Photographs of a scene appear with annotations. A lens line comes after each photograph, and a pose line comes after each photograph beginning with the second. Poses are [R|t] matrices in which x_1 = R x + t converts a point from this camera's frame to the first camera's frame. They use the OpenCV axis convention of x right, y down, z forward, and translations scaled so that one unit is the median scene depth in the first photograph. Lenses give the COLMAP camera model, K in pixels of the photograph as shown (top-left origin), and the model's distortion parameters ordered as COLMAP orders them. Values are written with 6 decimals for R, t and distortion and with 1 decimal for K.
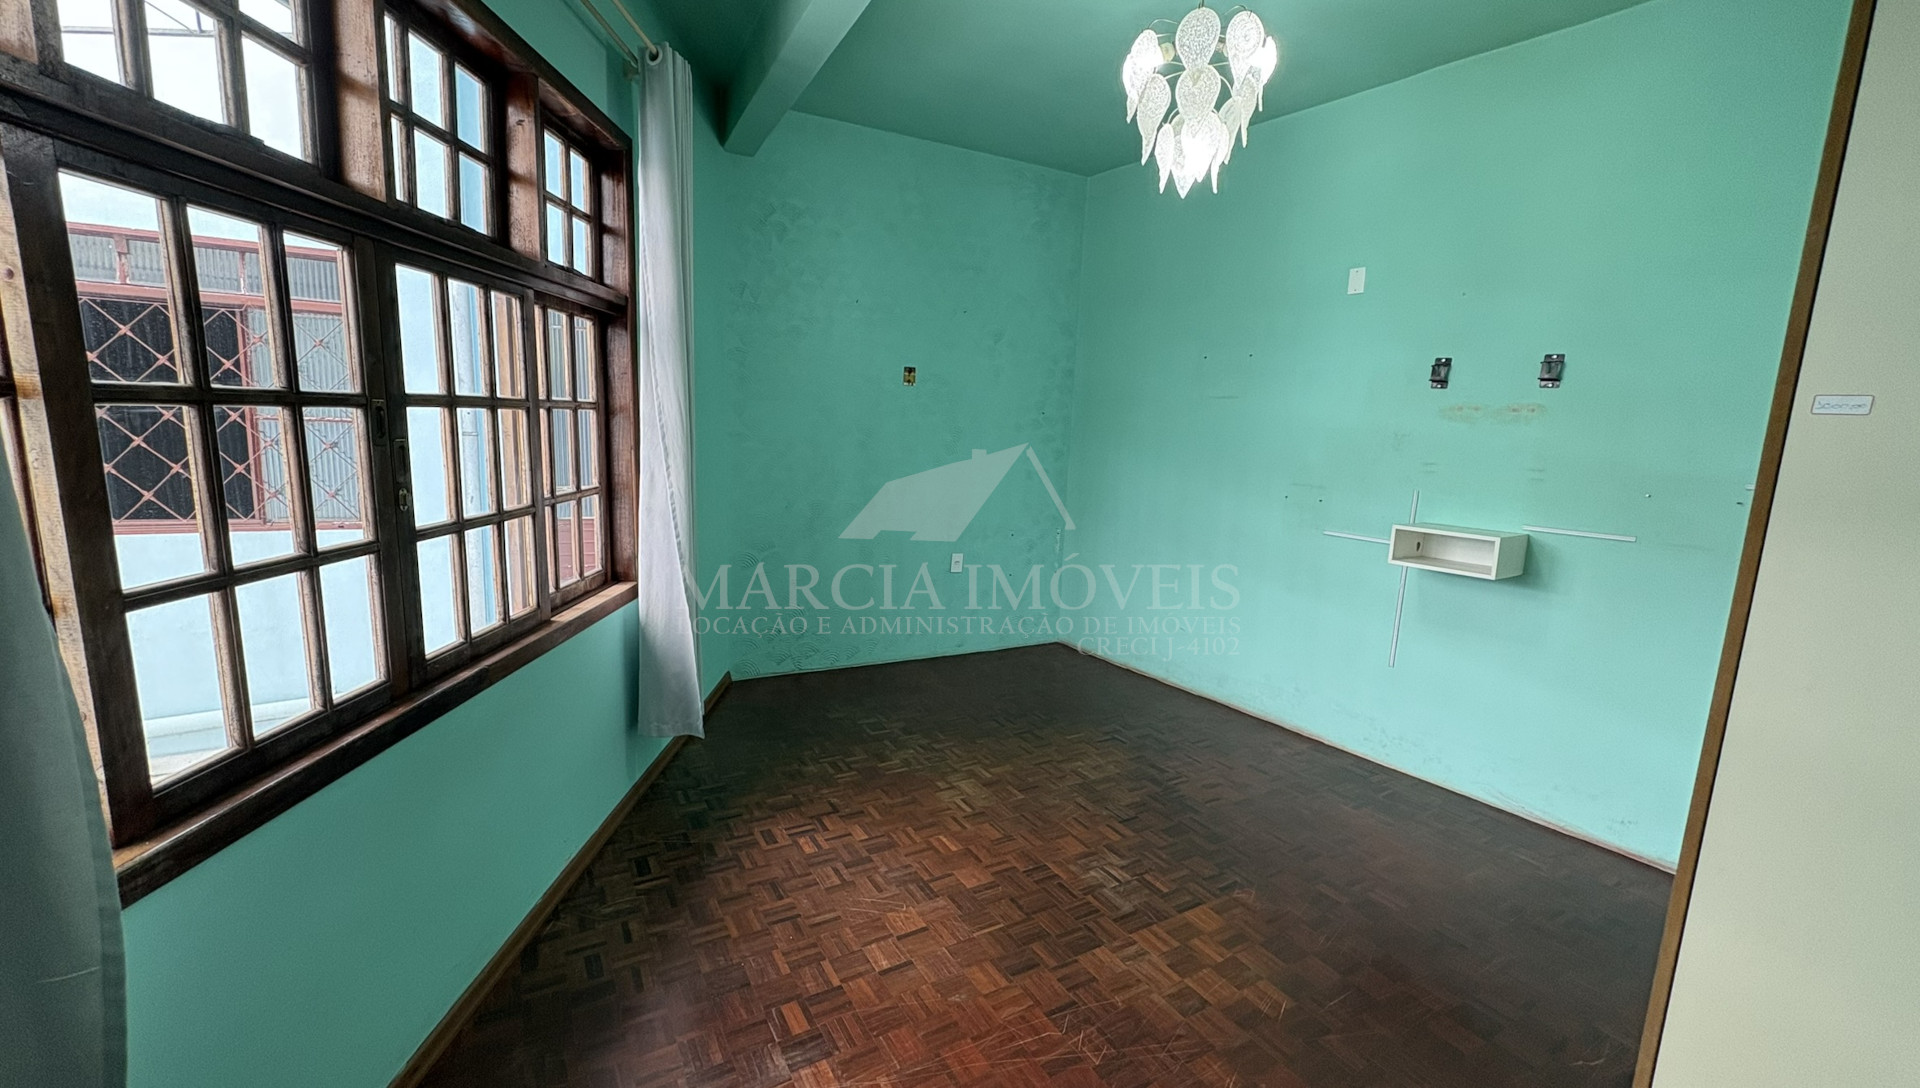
lens RADIAL K [[762.6, 0, 960.0], [0, 762.6, 544.0], [0, 0, 1]] dist [-0.001591, 0.000591]
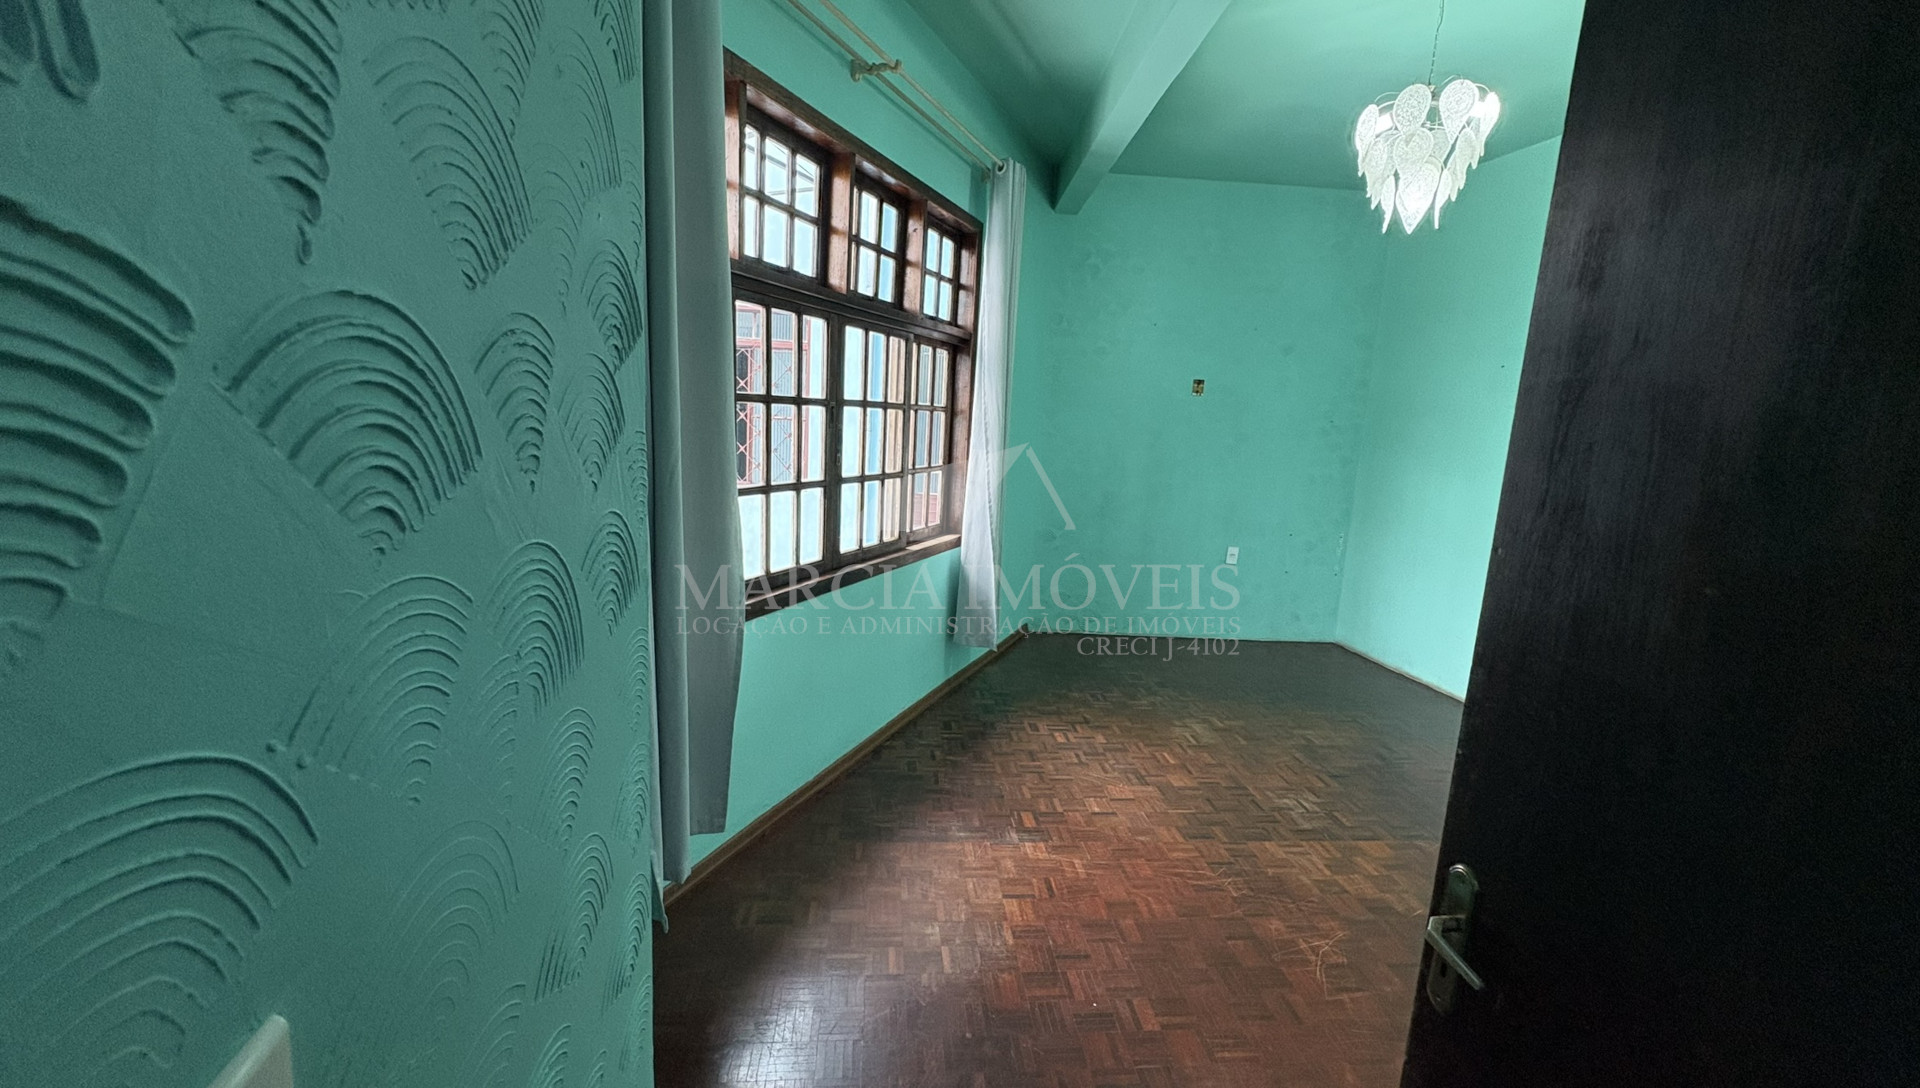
lens RADIAL K [[762.6, 0, 960.0], [0, 762.6, 544.0], [0, 0, 1]] dist [-0.001591, 0.000591]
pose [[0.907069, 0.076970, -0.413886, 0.185550], [-0.083214, 0.996527, 0.002952, 0.074786], [0.412676, 0.031763, 0.910324, -0.332057]]
